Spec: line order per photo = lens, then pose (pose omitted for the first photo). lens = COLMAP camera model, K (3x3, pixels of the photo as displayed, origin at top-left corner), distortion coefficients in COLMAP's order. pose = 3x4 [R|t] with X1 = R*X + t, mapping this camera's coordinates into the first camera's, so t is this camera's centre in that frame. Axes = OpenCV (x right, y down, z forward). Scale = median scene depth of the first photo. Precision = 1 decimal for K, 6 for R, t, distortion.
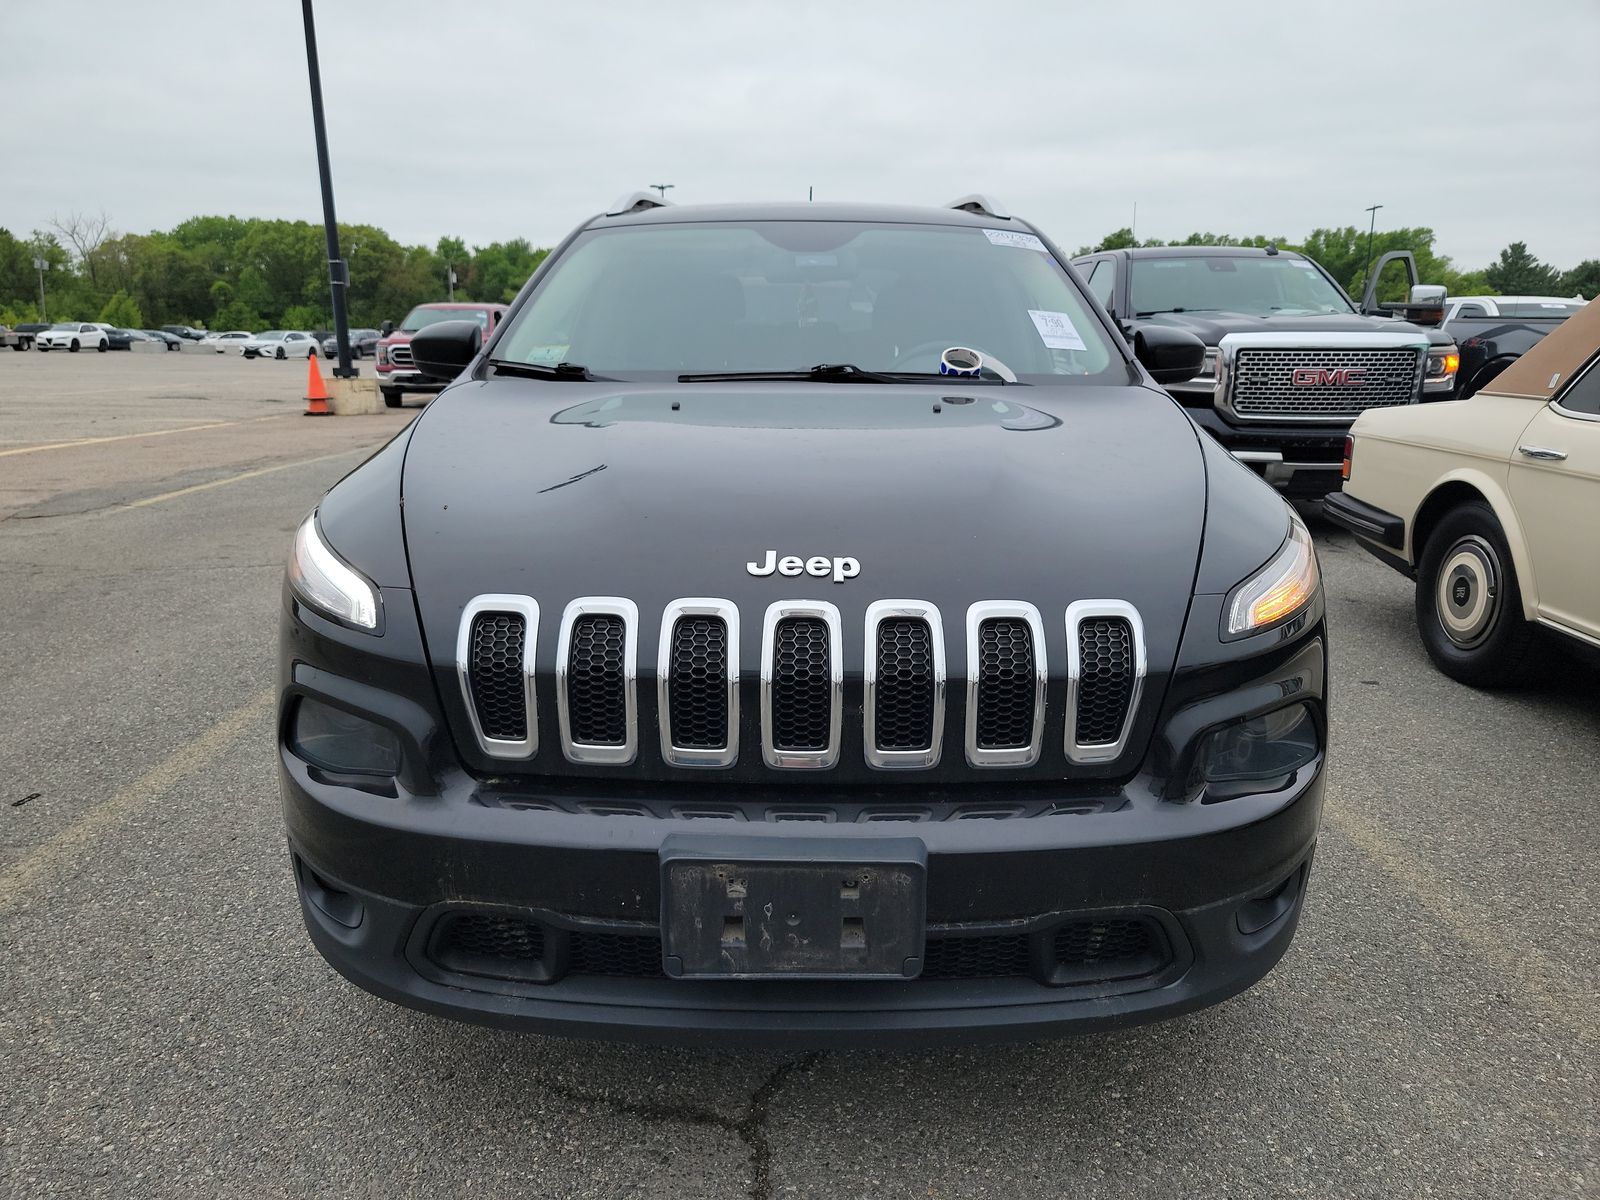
lens RADIAL K [[1123.2, 0, 807.4], [0, 1123.2, 614.3], [0, 0, 1]] dist [0.030902, -0.037504]
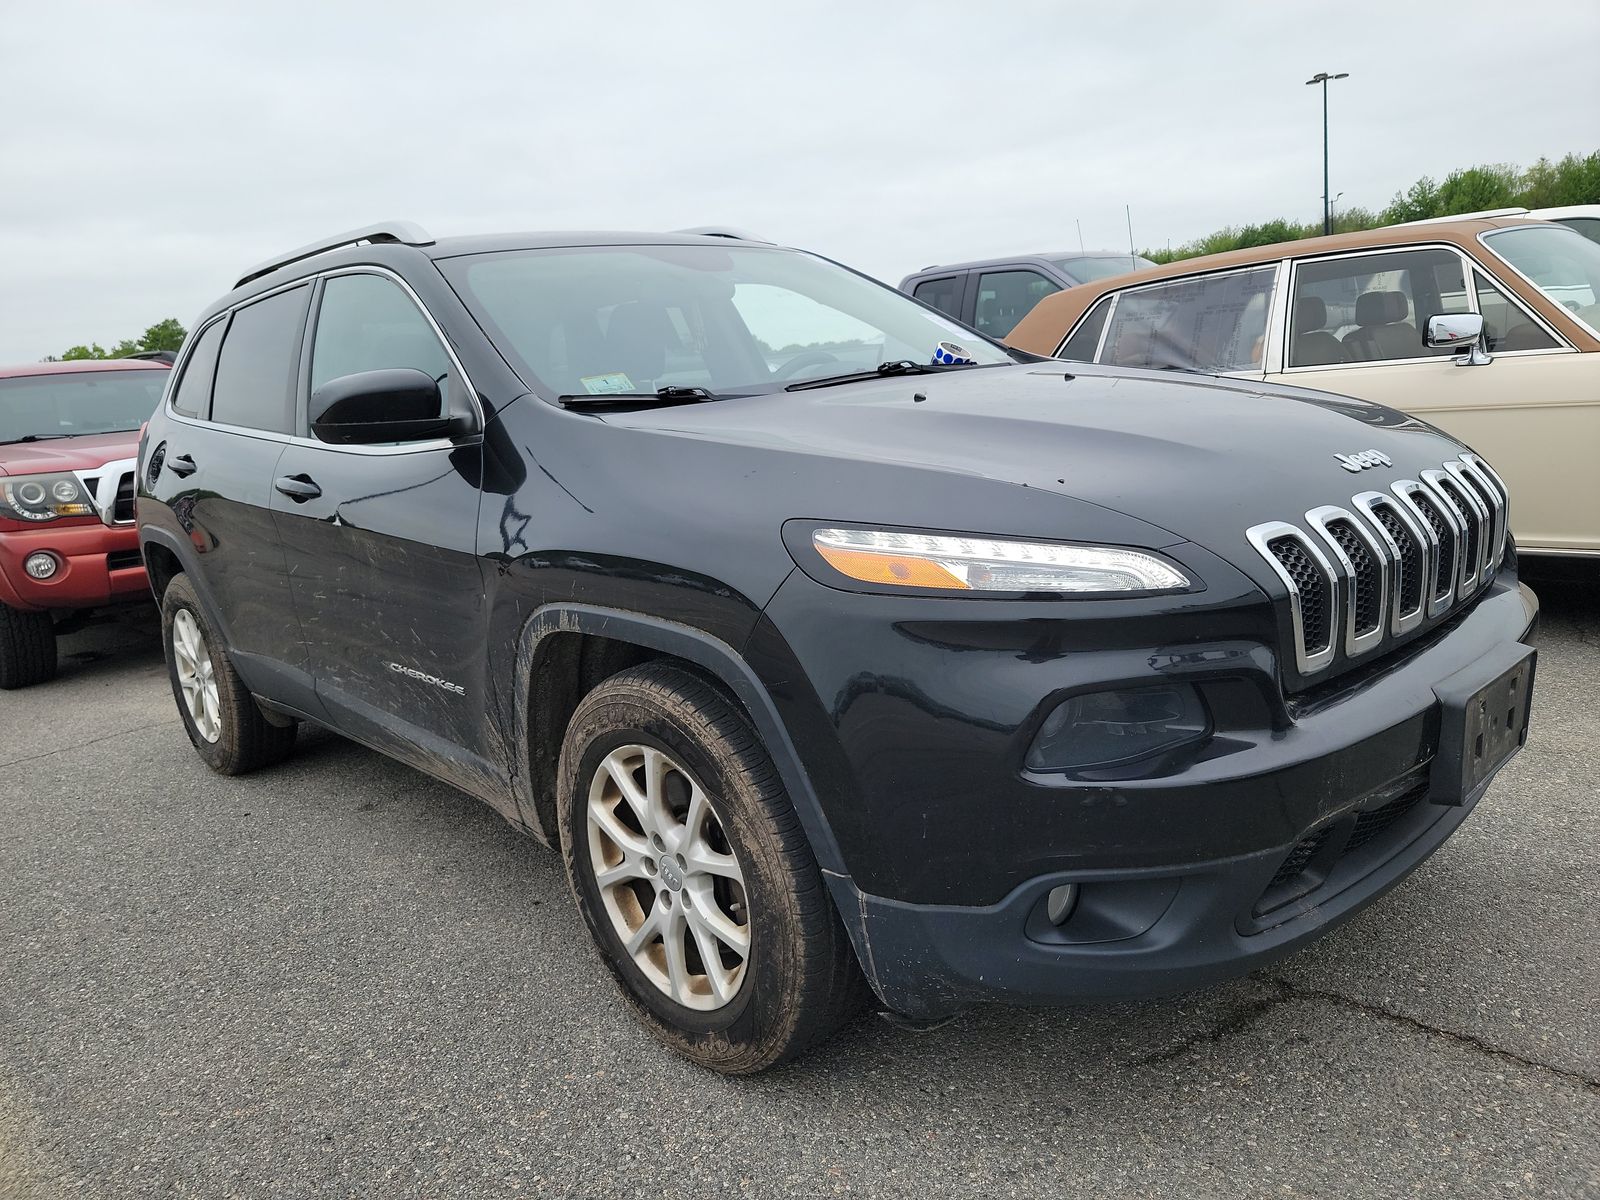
lens RADIAL K [[1123.2, 0, 803.5], [0, 1123.2, 585.5], [0, 0, 1]] dist [0.030902, -0.037504]
pose [[0.724335, -0.205932, 0.657975, -1.027102], [0.265029, 0.964188, 0.010012, -0.069918], [-0.636474, 0.167130, 0.752973, 0.390444]]
